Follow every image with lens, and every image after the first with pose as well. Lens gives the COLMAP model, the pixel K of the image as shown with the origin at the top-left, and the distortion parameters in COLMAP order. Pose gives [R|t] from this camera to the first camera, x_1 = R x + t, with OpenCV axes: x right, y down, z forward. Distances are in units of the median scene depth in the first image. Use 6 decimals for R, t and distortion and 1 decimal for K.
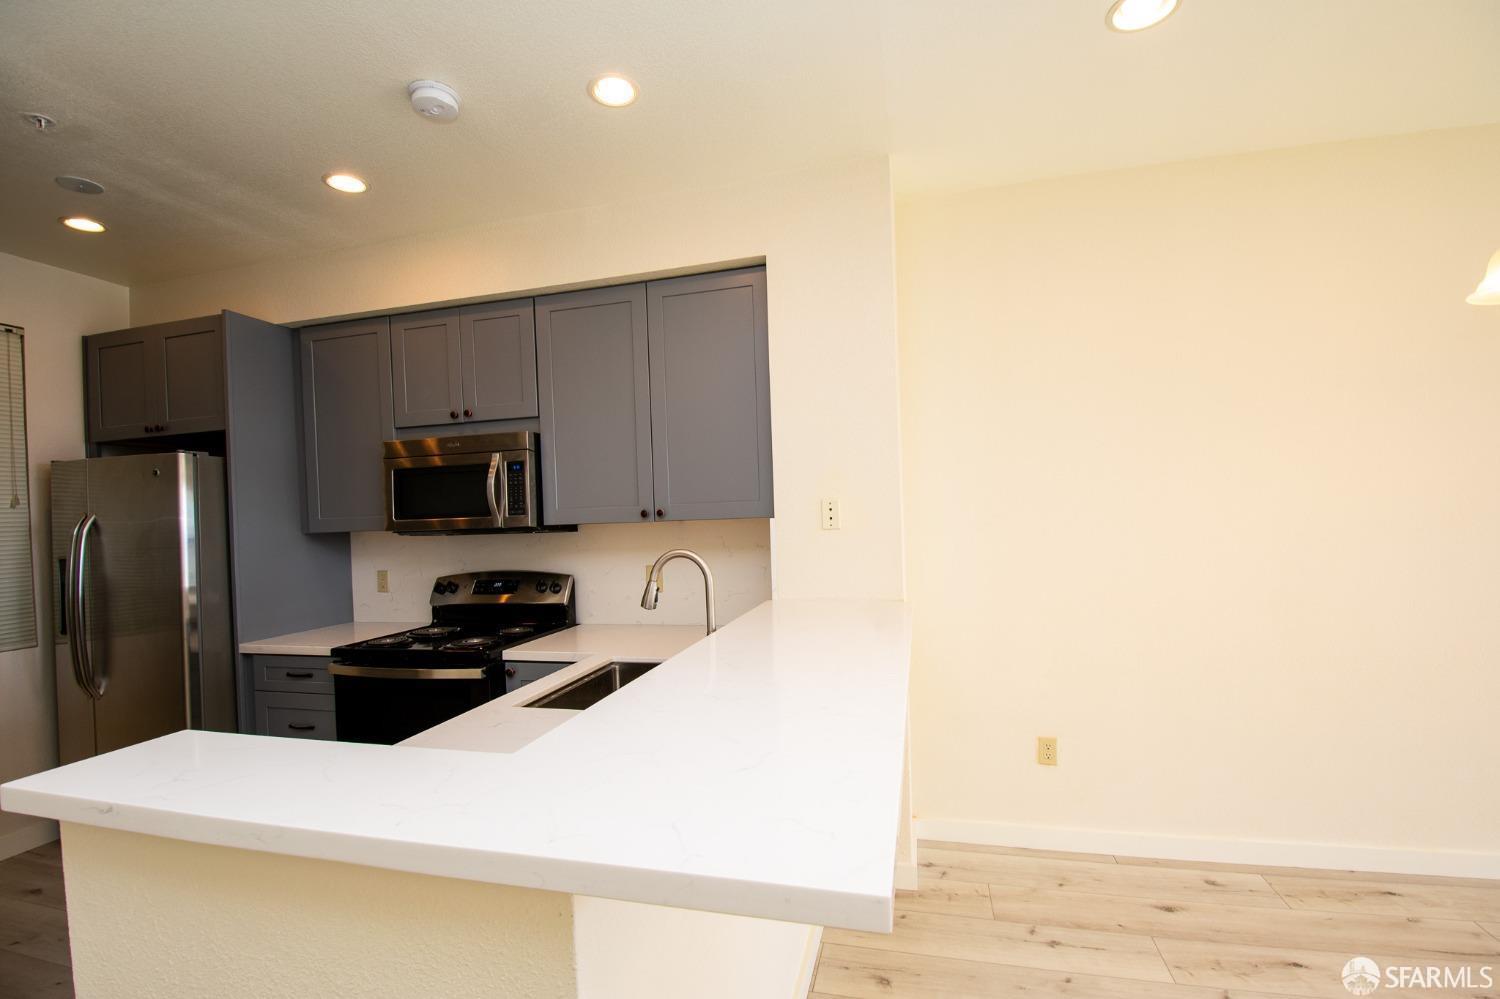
lens RADIAL K [[657.3, 0, 750.1], [0, 657.3, 526.2], [0, 0, 1]] dist [0.006668, -0.017867]
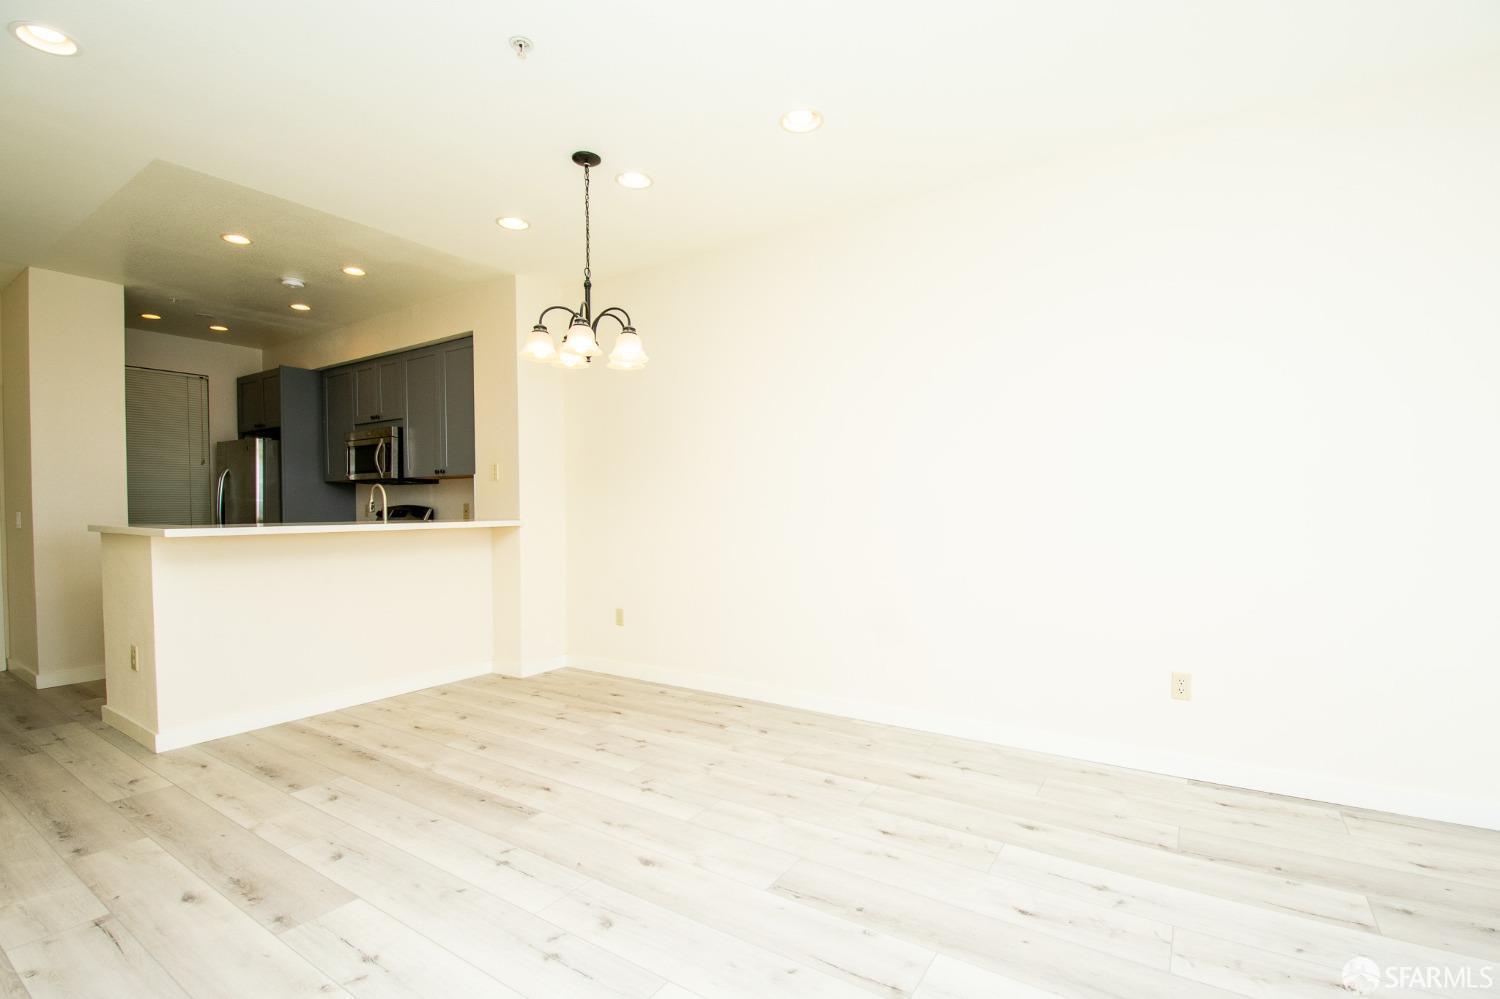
lens RADIAL K [[678.4, 0, 751.9], [0, 678.4, 527.9], [0, 0, 1]] dist [0.017447, -0.029176]
pose [[0.946836, 0.041809, -0.318988, 1.282891], [-0.033929, 0.998967, 0.030222, 0.049855], [0.319923, -0.017792, 0.947277, -0.515722]]
